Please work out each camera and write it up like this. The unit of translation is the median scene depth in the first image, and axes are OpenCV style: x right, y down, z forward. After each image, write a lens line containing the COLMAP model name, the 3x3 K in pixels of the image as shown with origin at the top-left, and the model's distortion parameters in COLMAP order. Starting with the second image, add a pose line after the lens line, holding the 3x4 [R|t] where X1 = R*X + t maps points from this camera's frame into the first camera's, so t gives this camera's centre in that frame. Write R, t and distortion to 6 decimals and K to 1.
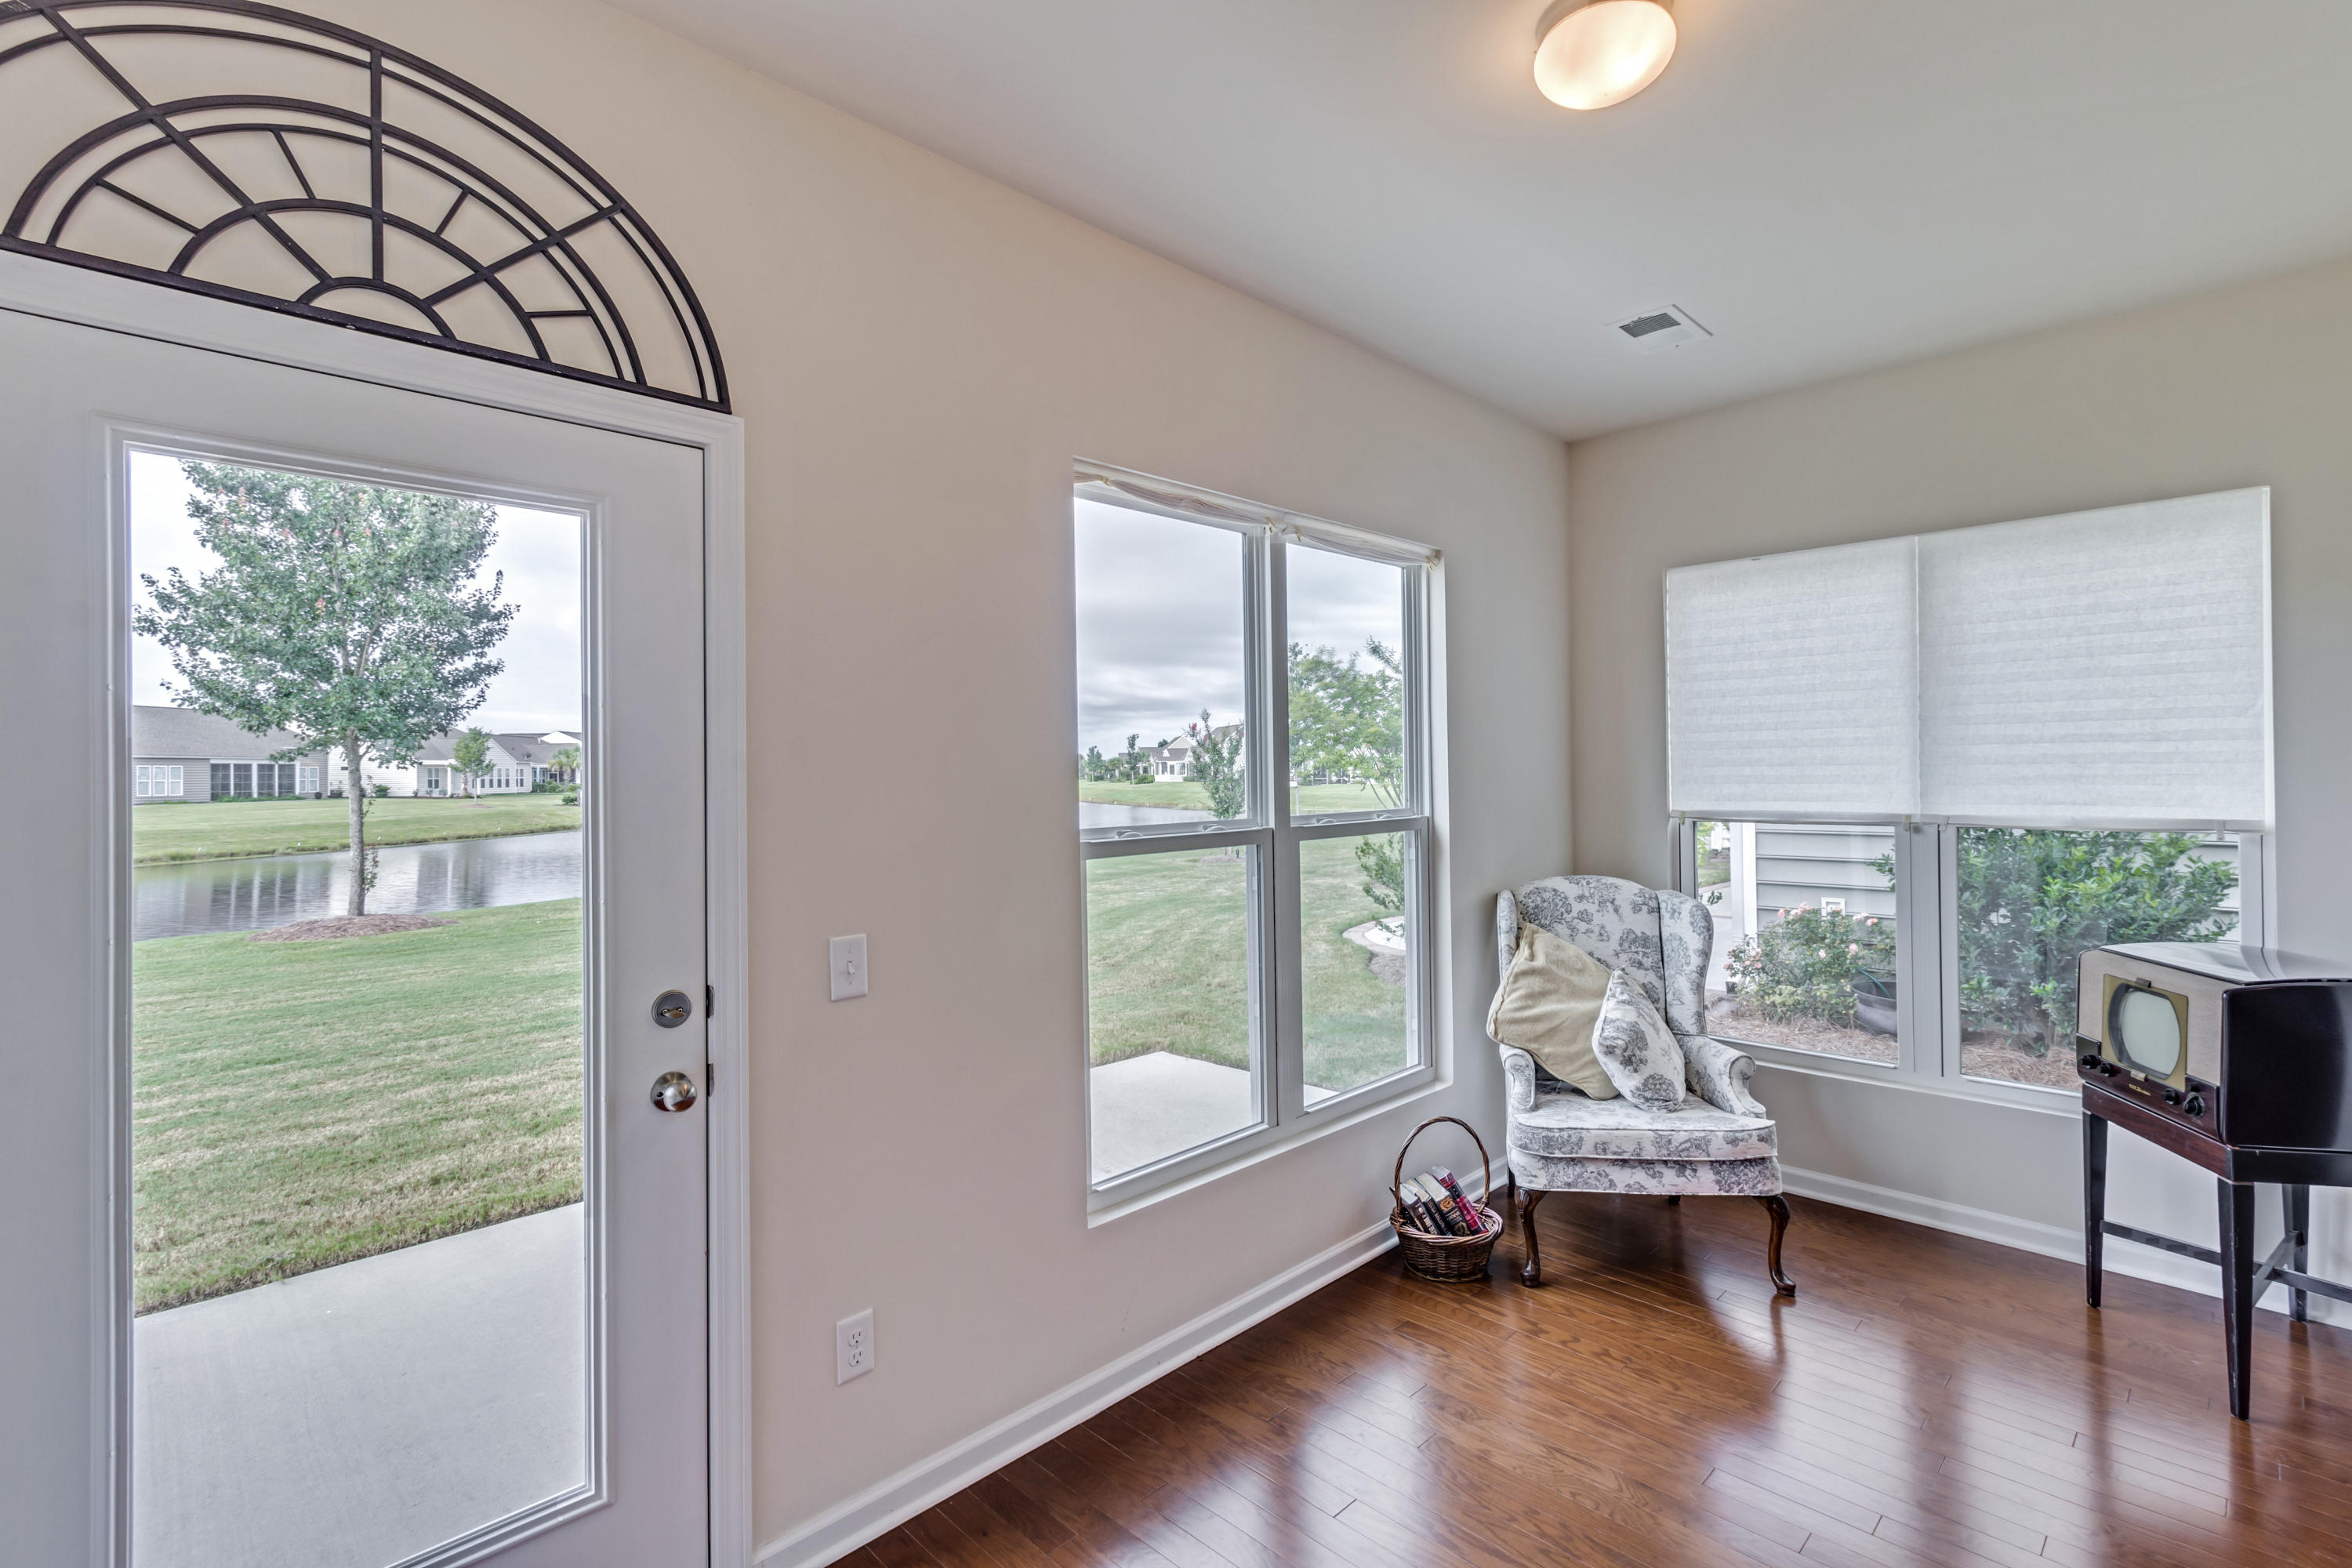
lens RADIAL K [[1079.0, 0, 1184.0], [0, 1079.0, 765.8], [0, 0, 1]] dist [0.002583, 0.001068]
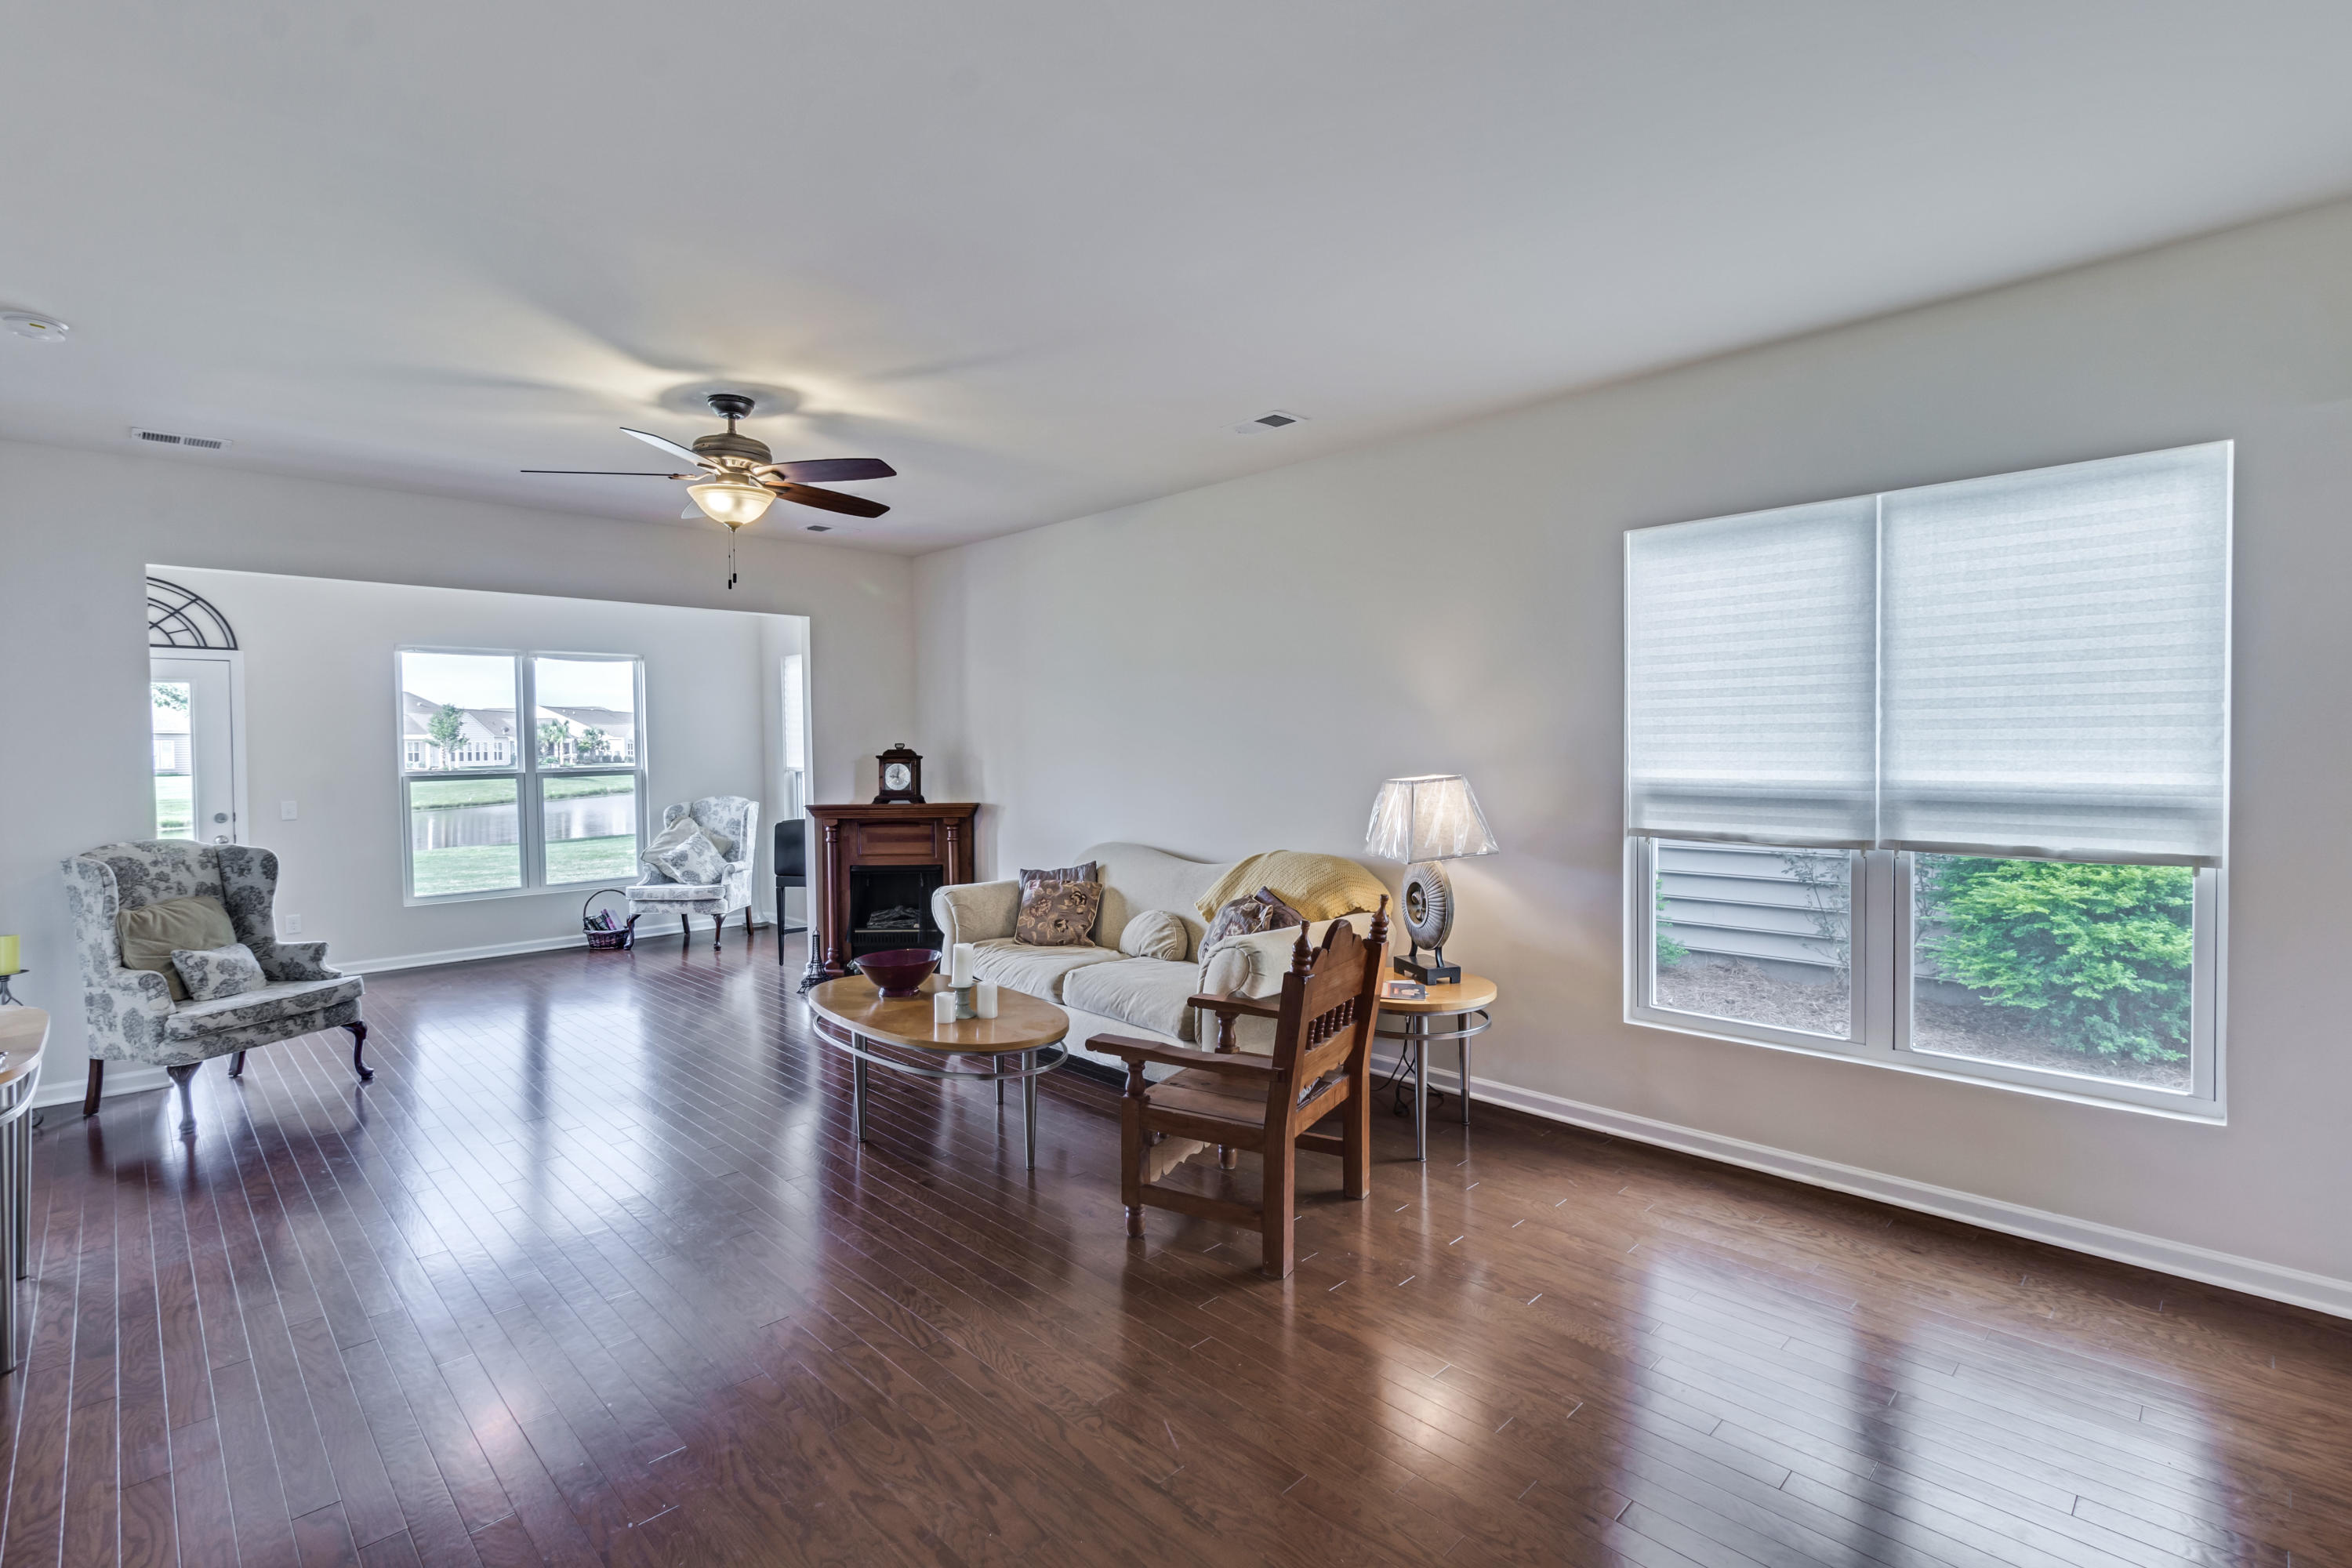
lens RADIAL K [[1087.6, 0, 1173.3], [0, 1087.6, 763.8], [0, 0, 1]] dist [0.003172, 0.000601]
pose [[0.999949, 0.000121, -0.010072, 0.420012], [0.000109, 0.999740, 0.022802, -0.006074], [0.010072, -0.022802, 0.999689, -0.398446]]
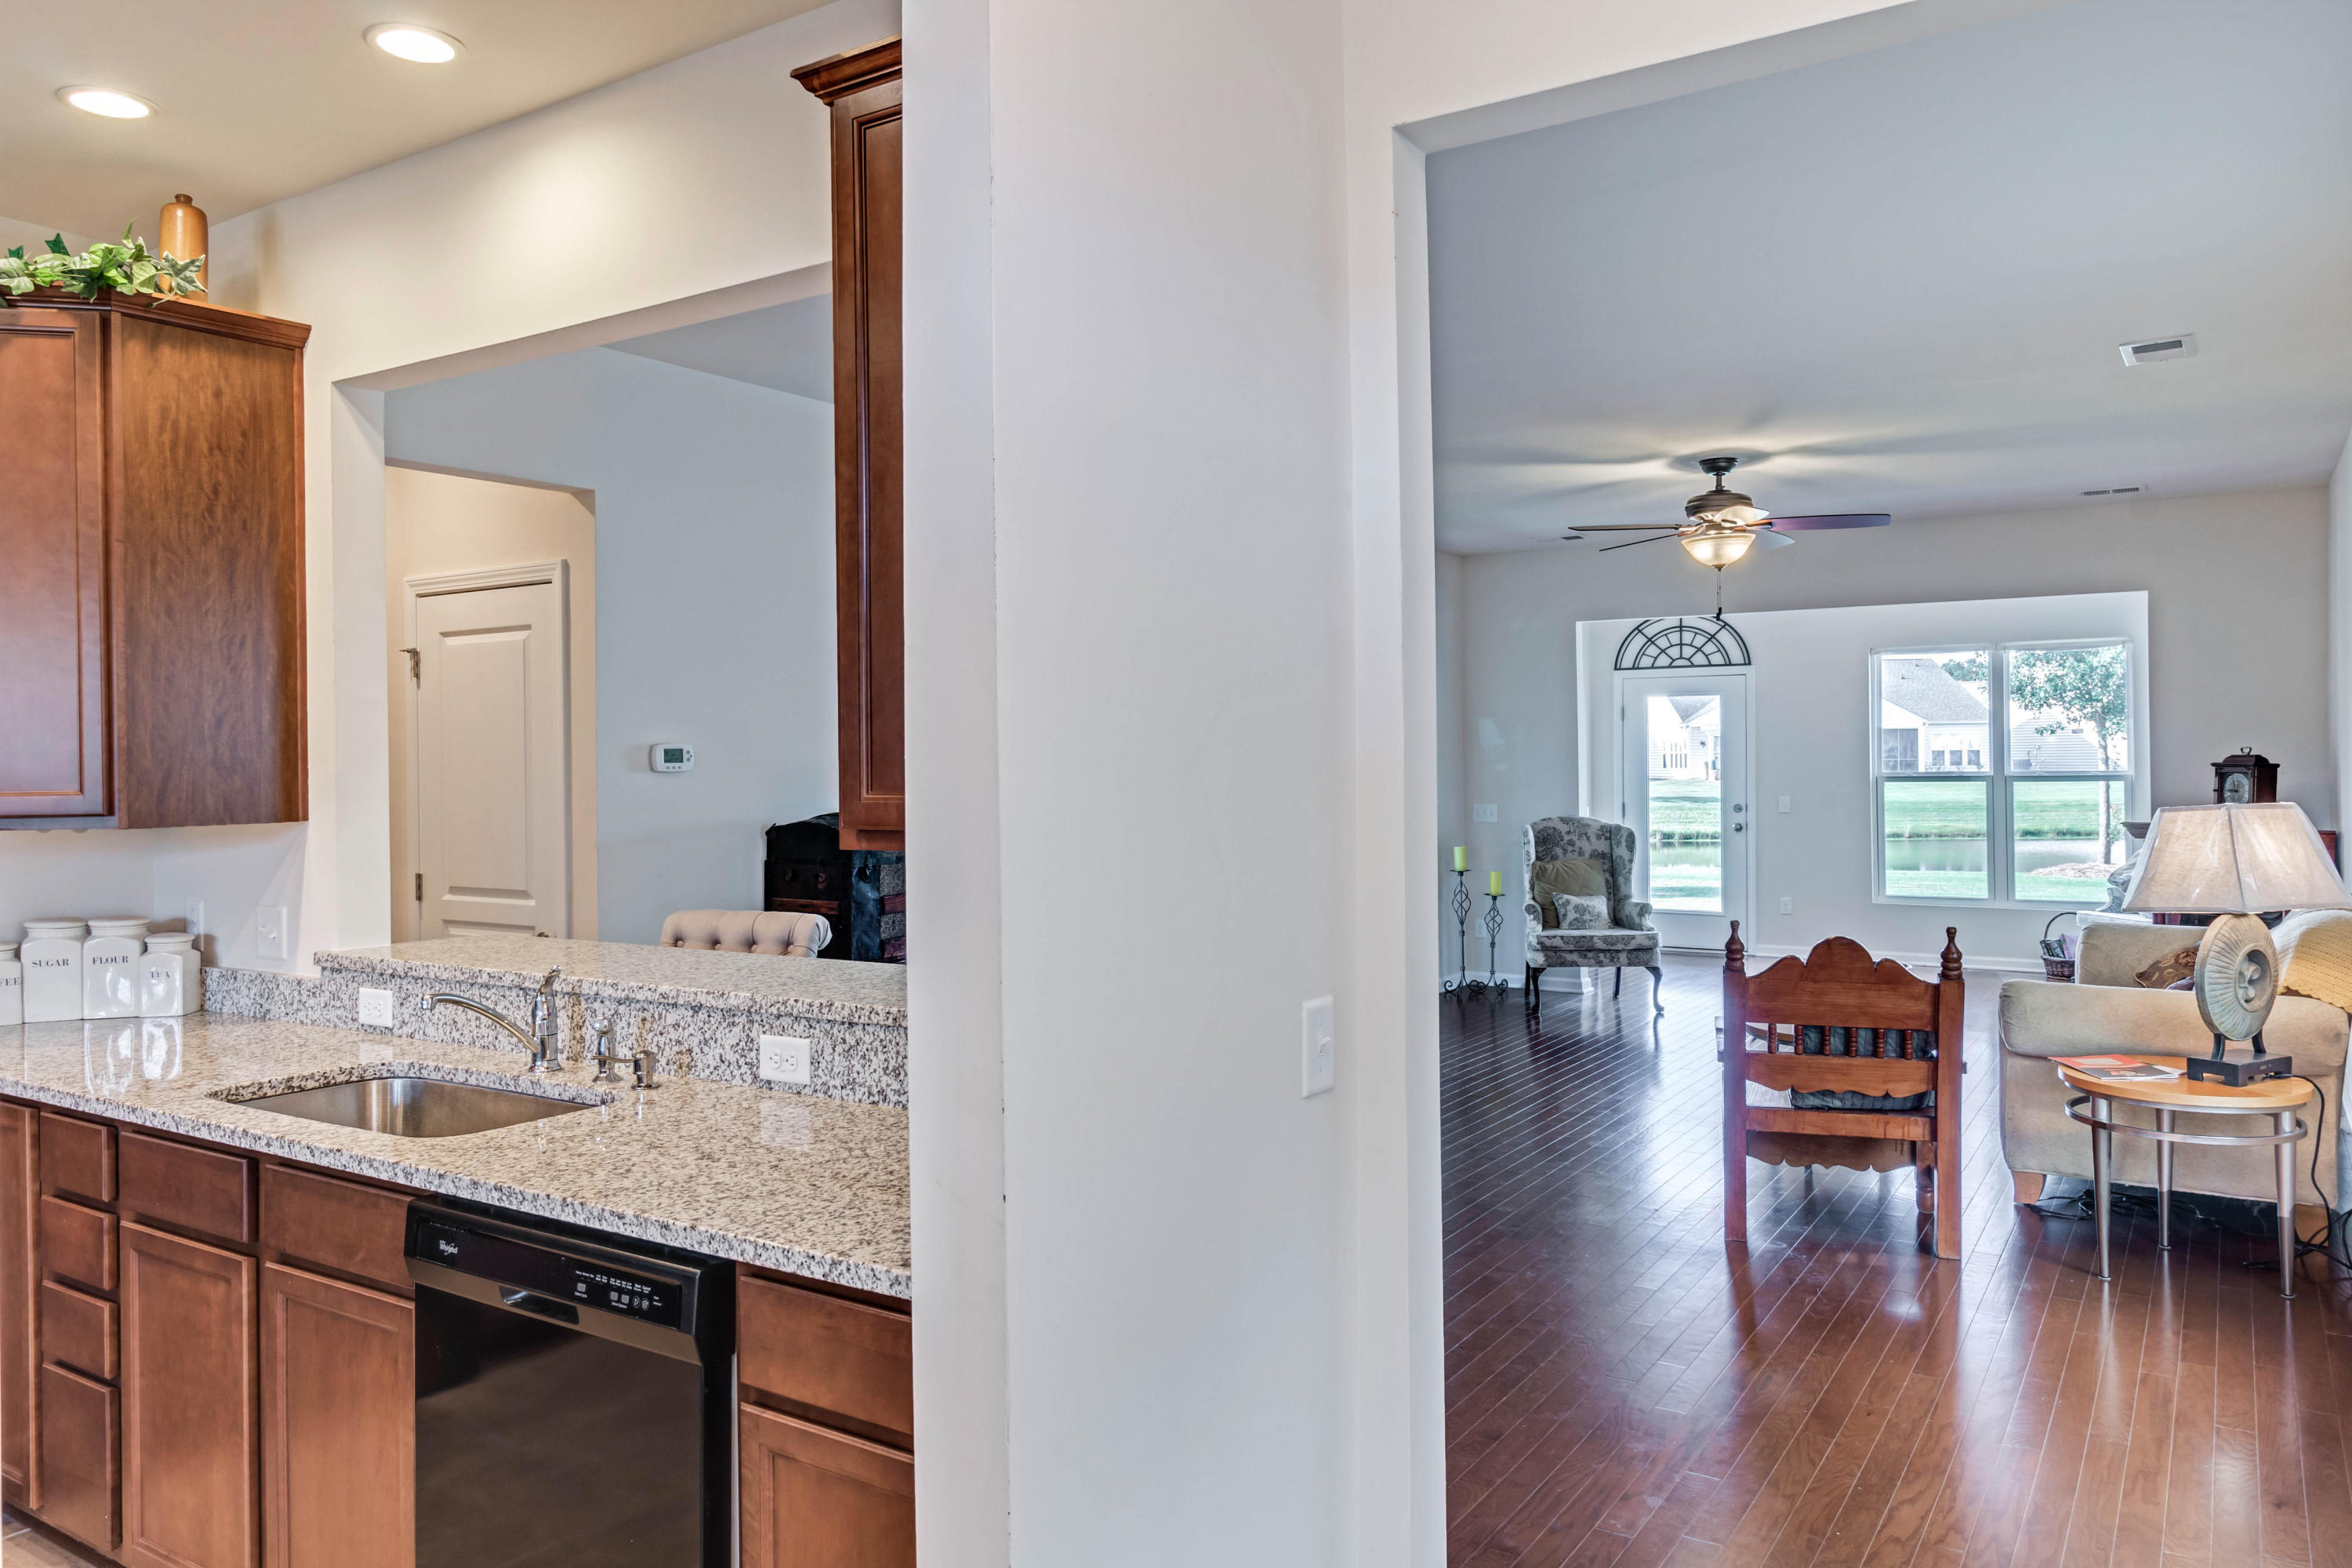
lens RADIAL K [[1602.5, 0, 1183.3], [0, 1602.5, 767.9], [0, 0, 1]] dist [-0.001281, 0.001956]
pose [[0.205117, 0.015921, -0.978608, 0.804318], [0.012093, 0.999750, 0.018799, -0.012310], [0.978663, -0.015691, 0.204873, -0.372088]]
